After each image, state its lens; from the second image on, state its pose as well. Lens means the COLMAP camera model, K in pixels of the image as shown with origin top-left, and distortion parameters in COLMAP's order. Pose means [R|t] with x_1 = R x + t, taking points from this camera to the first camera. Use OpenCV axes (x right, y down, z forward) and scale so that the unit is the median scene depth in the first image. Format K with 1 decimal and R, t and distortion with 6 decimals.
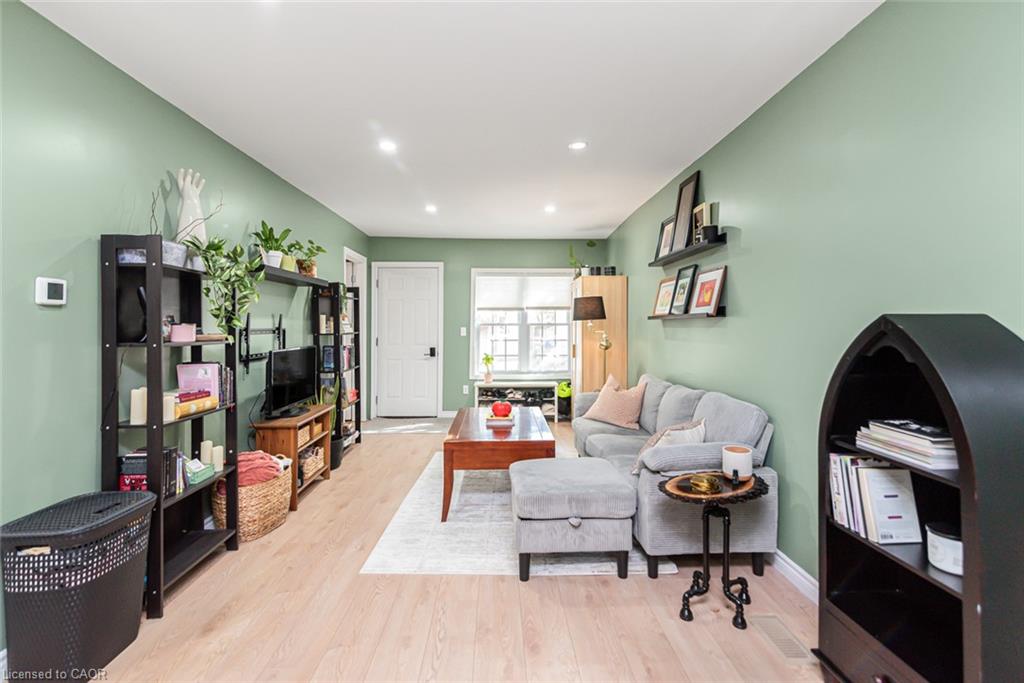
lens RADIAL K [[462.2, 0, 532.0], [0, 462.2, 329.9], [0, 0, 1]] dist [0.017906, -0.001668]
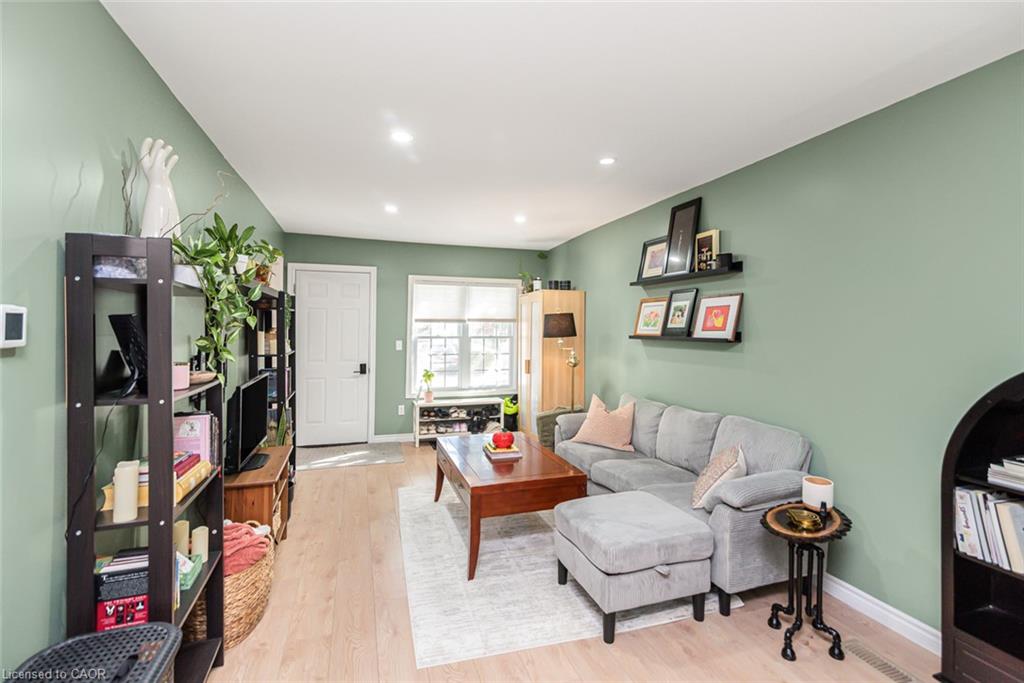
lens RADIAL K [[462.2, 0, 530.4], [0, 462.2, 333.4], [0, 0, 1]] dist [0.017906, -0.001668]
pose [[0.960158, 0.005283, 0.279407, -0.319397], [-0.005714, 0.999983, 0.000729, -0.045491], [-0.279399, -0.002296, 0.960172, 0.133809]]
